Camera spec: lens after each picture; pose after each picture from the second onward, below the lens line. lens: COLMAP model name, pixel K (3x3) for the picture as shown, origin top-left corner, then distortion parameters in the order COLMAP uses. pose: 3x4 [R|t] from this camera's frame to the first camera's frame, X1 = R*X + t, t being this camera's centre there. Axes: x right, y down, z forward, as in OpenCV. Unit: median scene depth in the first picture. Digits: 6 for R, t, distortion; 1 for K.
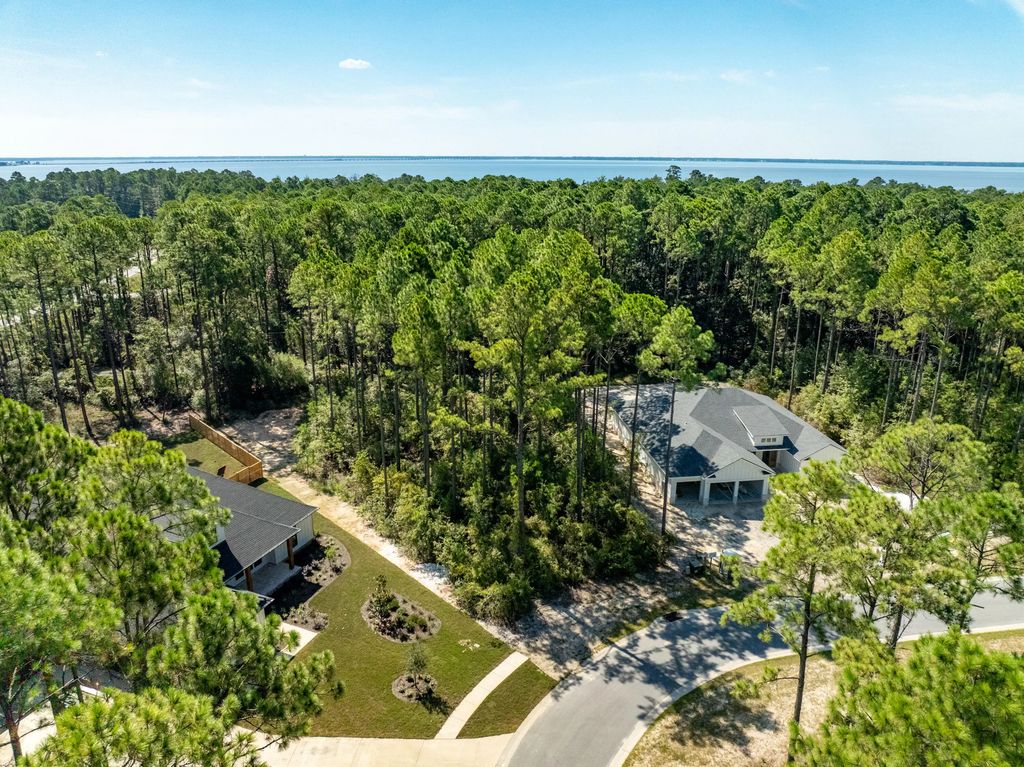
lens RADIAL K [[722.2, 0, 520.0], [0, 722.2, 389.7], [0, 0, 1]] dist [-0.051678, 0.017912]
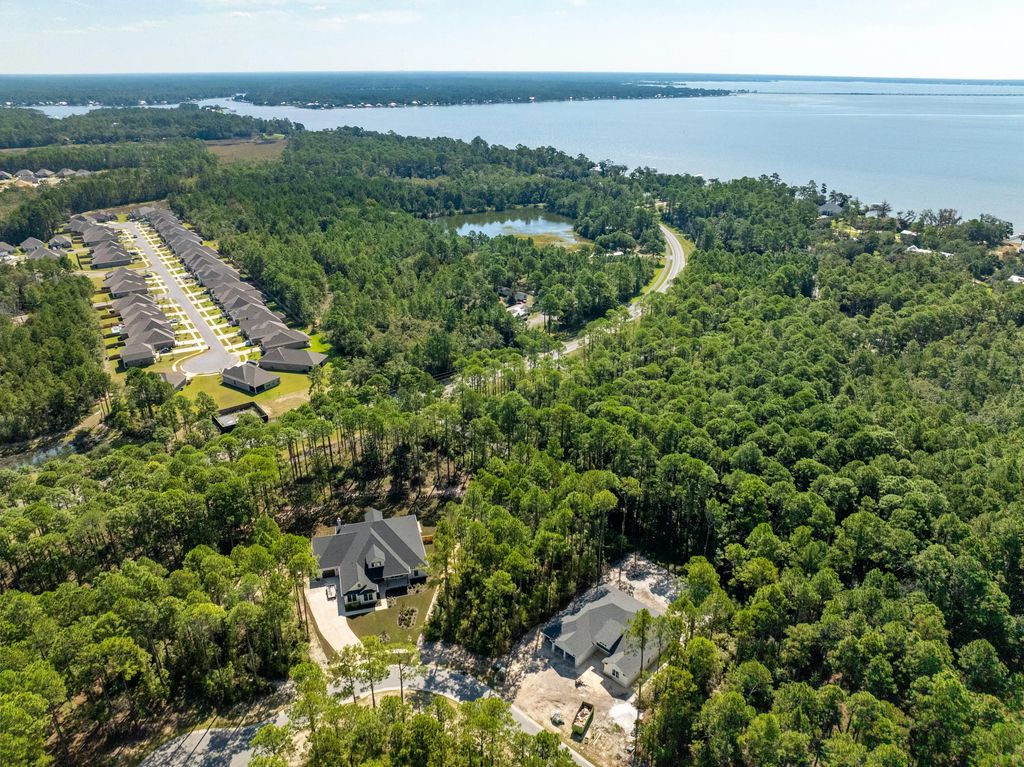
lens RADIAL K [[722.2, 0, 515.1], [0, 722.2, 385.2], [0, 0, 1]] dist [-0.051678, 0.017912]
pose [[0.622549, 0.317144, -0.715439, 1.983146], [-0.242074, 0.947408, 0.209328, -1.363900], [0.744200, 0.042872, 0.666580, -0.719130]]
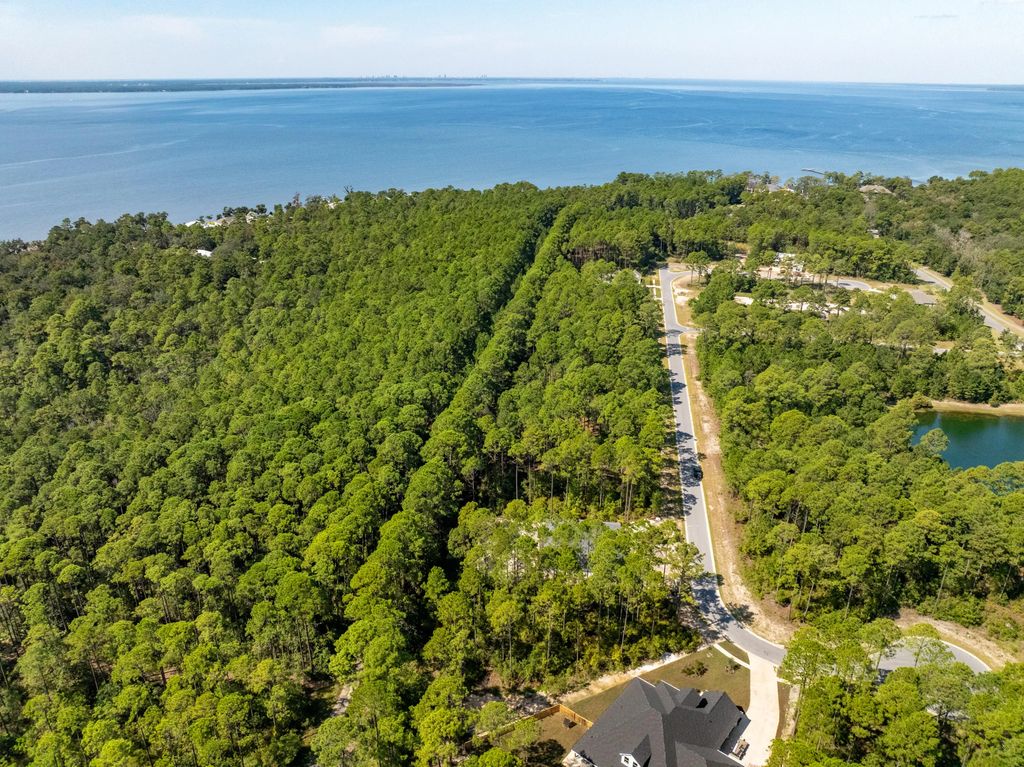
lens RADIAL K [[722.2, 0, 514.0], [0, 722.2, 377.7], [0, 0, 1]] dist [-0.051678, 0.017912]
pose [[0.297769, -0.376542, 0.877240, -2.468214], [0.291462, 0.910907, 0.292059, -1.800336], [-0.909056, 0.168716, 0.380988, 0.382817]]
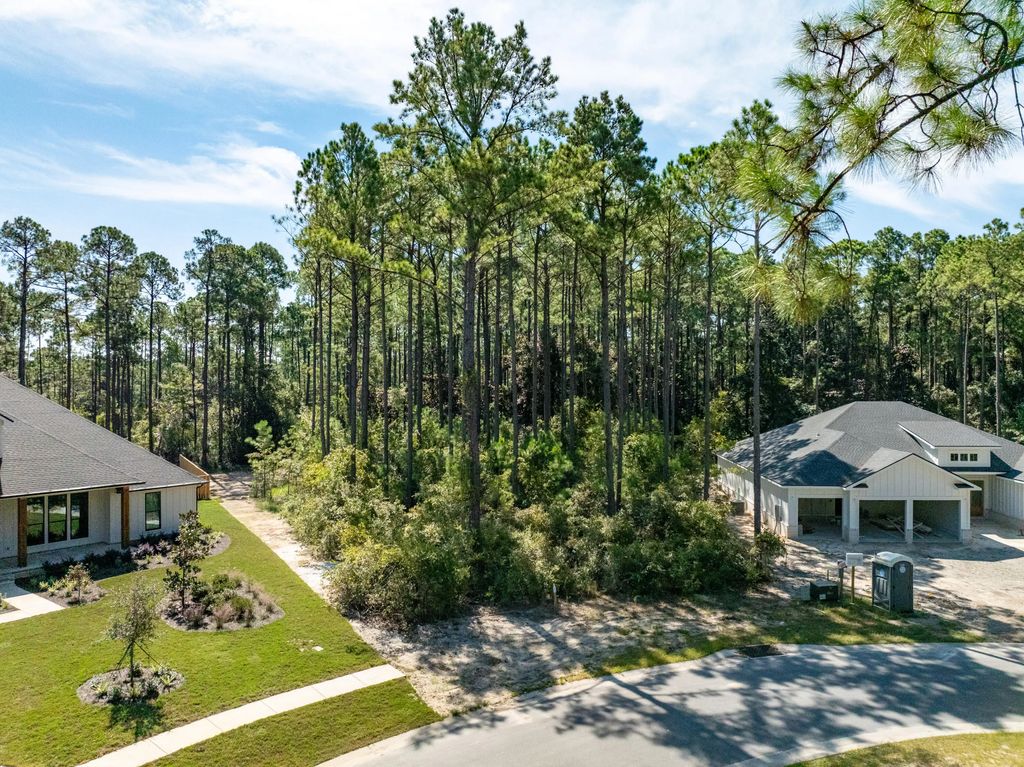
lens RADIAL K [[722.2, 0, 517.8], [0, 722.2, 380.3], [0, 0, 1]] dist [-0.051678, 0.017912]
pose [[0.974018, -0.011537, -0.226175, 0.172303], [-0.061604, 0.947546, -0.313626, 0.316304], [0.217930, 0.319411, 0.922217, 0.513380]]
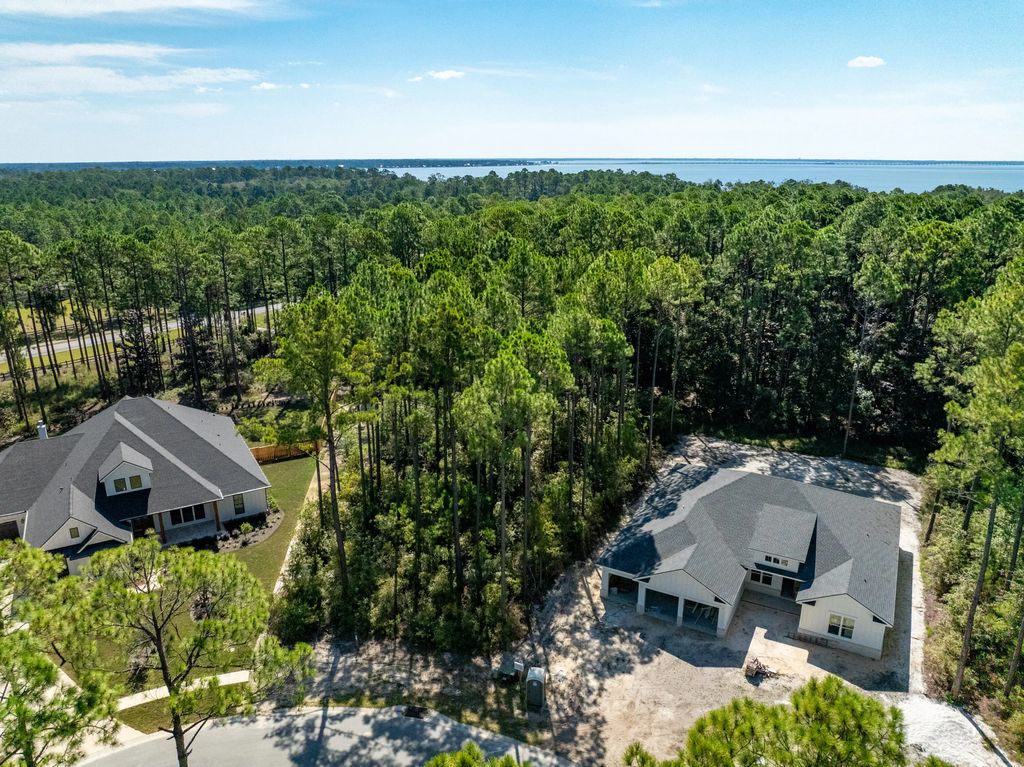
lens RADIAL K [[722.2, 0, 510.9], [0, 722.2, 386.6], [0, 0, 1]] dist [-0.051678, 0.017912]
pose [[0.798505, 0.174500, -0.576142, 0.751145], [-0.178848, 0.982619, 0.049737, -0.129900], [0.574807, 0.063327, 0.815835, 0.362327]]
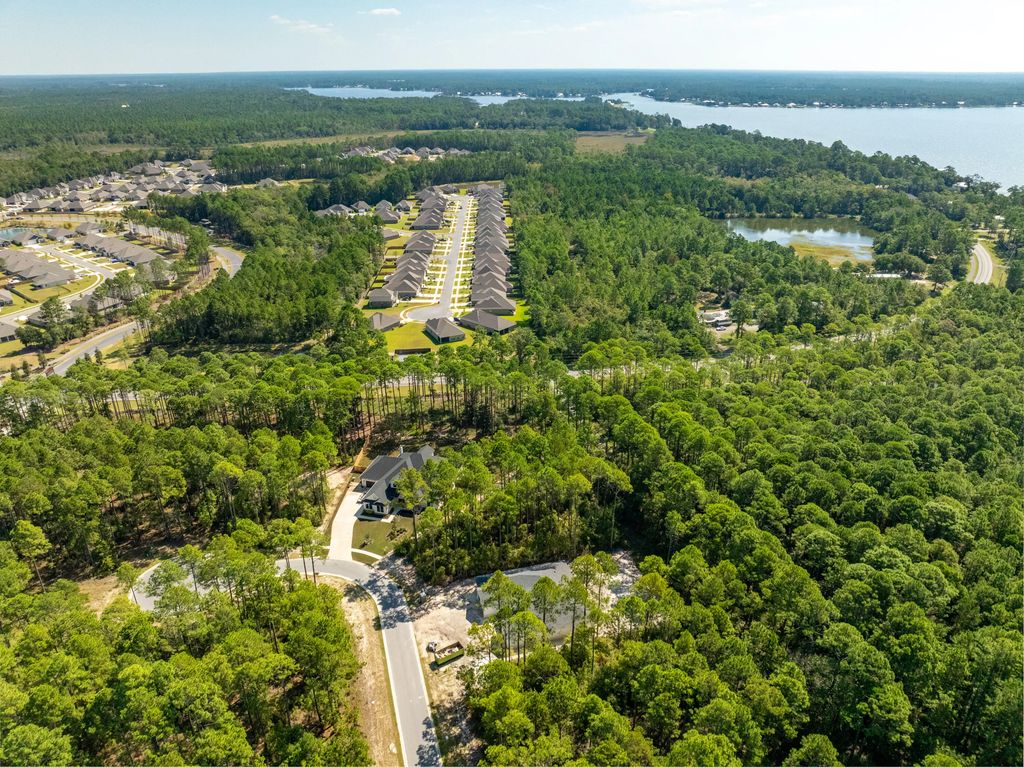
lens RADIAL K [[722.2, 0, 515.9], [0, 722.2, 385.1], [0, 0, 1]] dist [-0.051678, 0.017912]
pose [[0.131563, 0.400524, -0.906792, 2.855187], [-0.298101, 0.888388, 0.349145, -1.761112], [0.945424, 0.224381, 0.236276, 0.565648]]
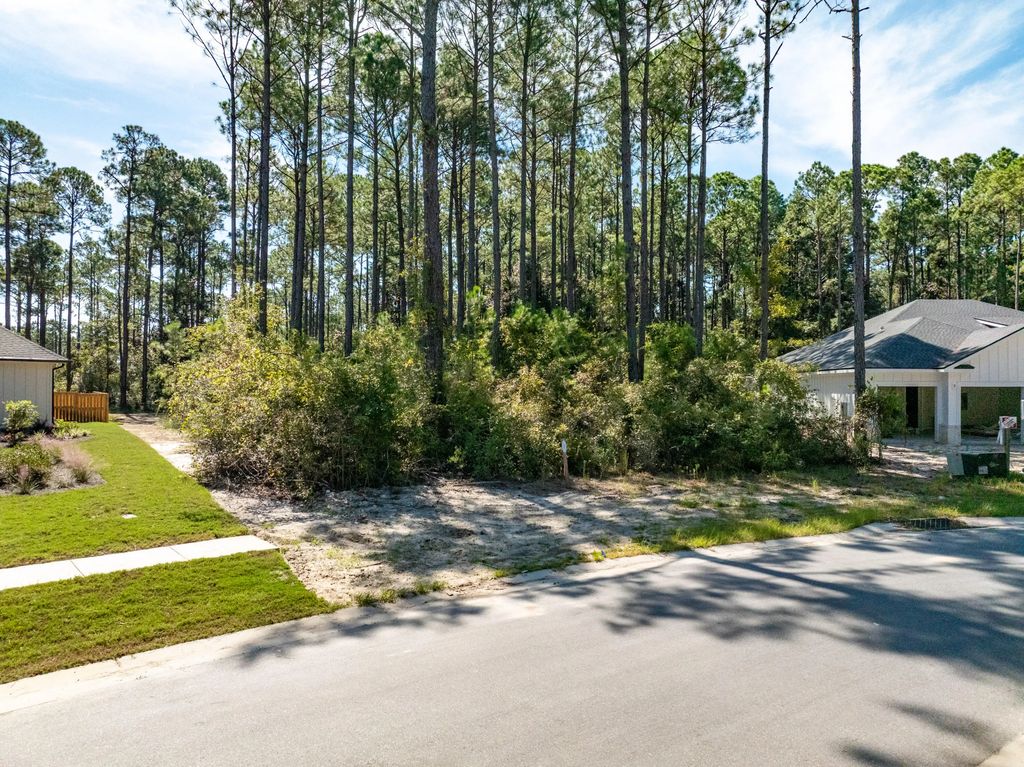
lens RADIAL K [[722.2, 0, 518.1], [0, 722.2, 381.5], [0, 0, 1]] dist [-0.051678, 0.017912]
pose [[0.981157, -0.005313, -0.193141, 0.117841], [-0.056788, 0.947541, -0.314548, 0.369040], [0.184680, 0.319589, 0.929385, 0.751236]]
